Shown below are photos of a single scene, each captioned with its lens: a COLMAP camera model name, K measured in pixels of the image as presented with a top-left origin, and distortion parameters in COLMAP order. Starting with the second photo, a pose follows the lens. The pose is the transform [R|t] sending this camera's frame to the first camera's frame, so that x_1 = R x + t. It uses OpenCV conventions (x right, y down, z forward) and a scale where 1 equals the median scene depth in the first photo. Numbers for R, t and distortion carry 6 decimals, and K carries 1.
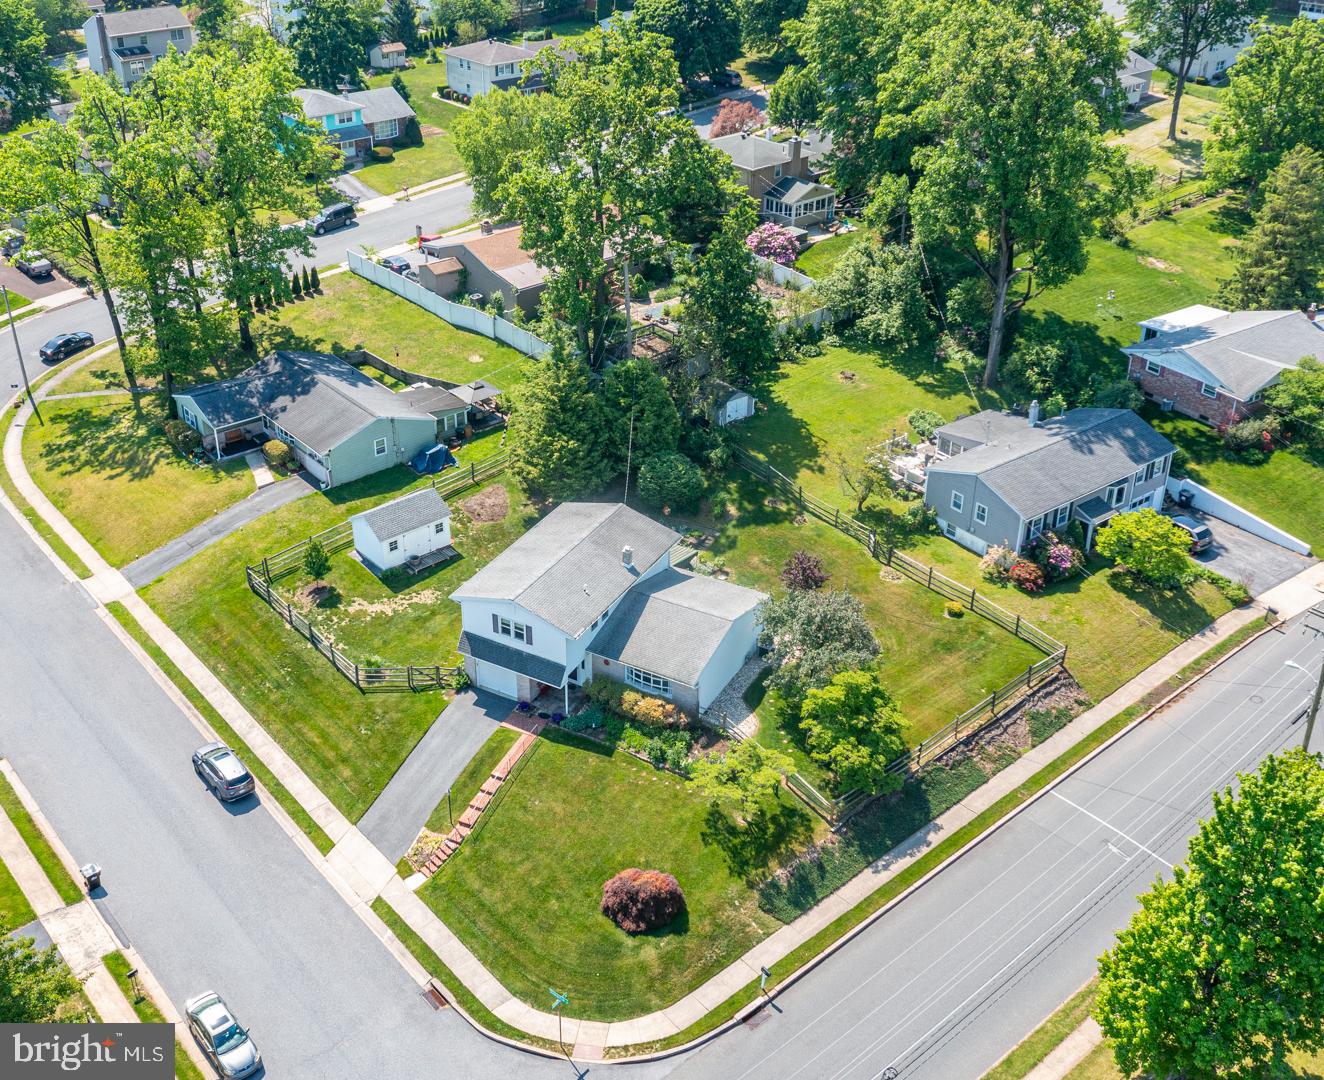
lens RADIAL K [[1294.8, 0, 658.8], [0, 1294.8, 588.7], [0, 0, 1]] dist [-0.008441, 0.003819]
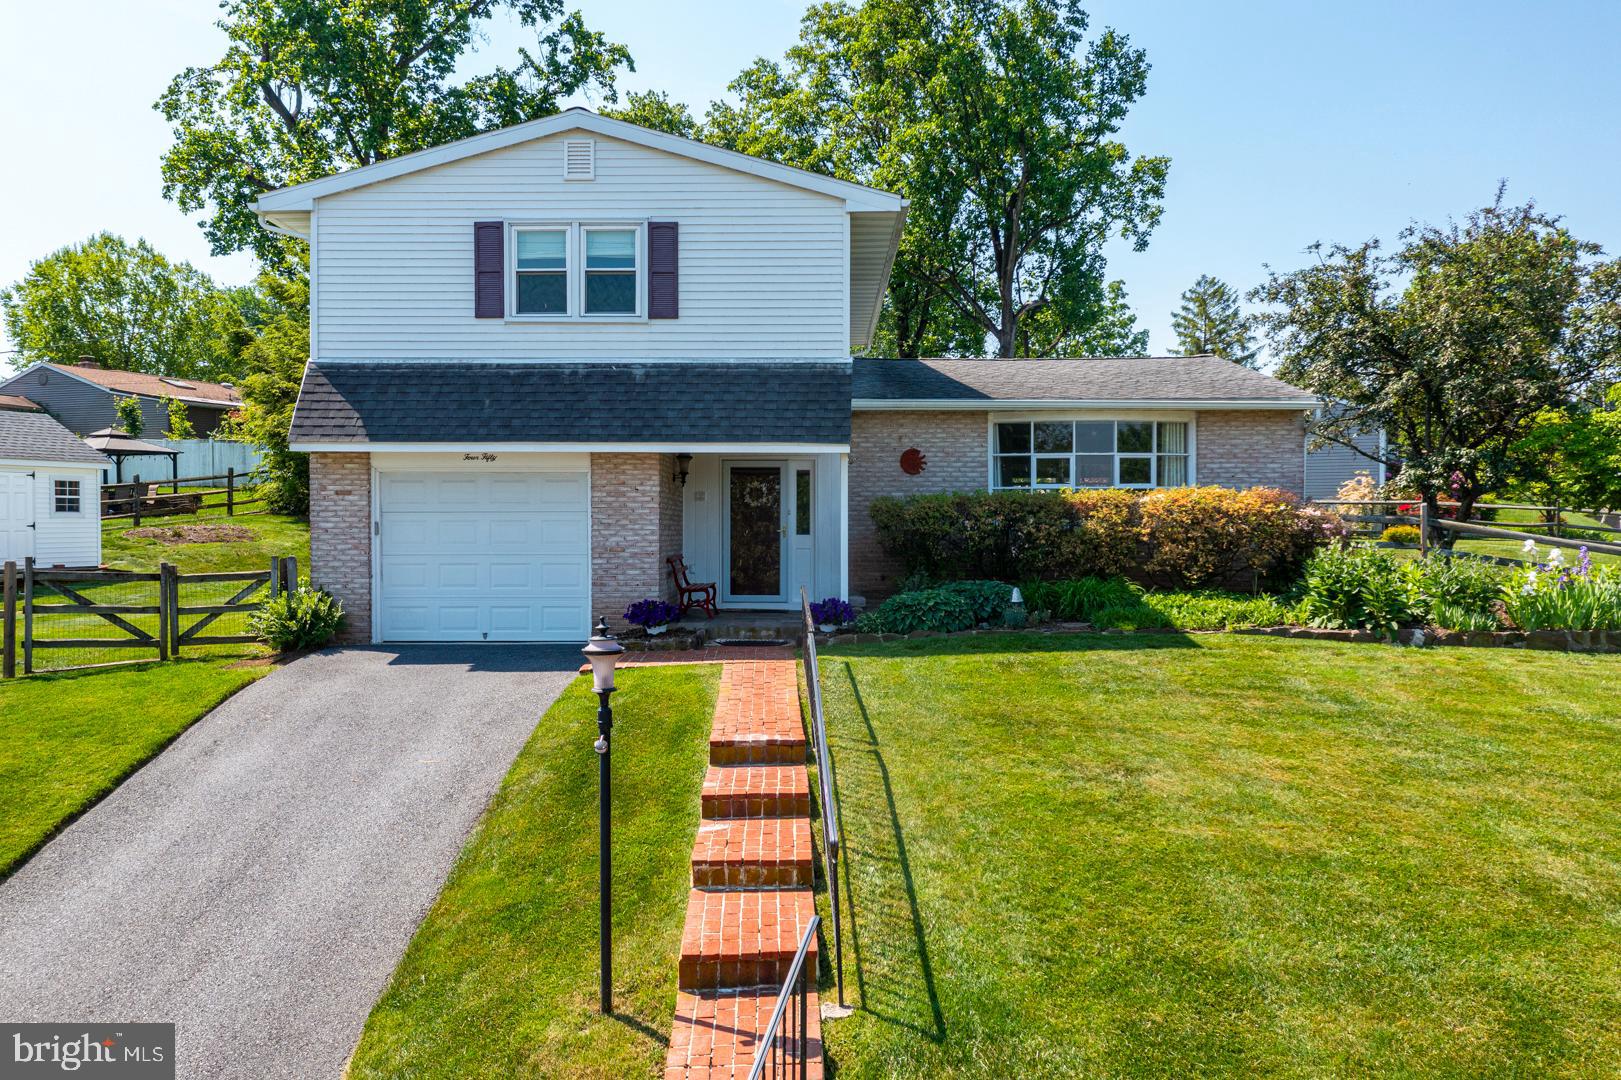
lens RADIAL K [[1308.8, 0, 810.5], [0, 1308.8, 540.0], [0, 0, 1]] dist [0.029978, -0.000806]
pose [[0.894953, -0.010663, 0.446032, -0.156604], [0.244425, 0.848061, -0.470159, 0.166968], [-0.373249, 0.529792, 0.761581, 0.720718]]
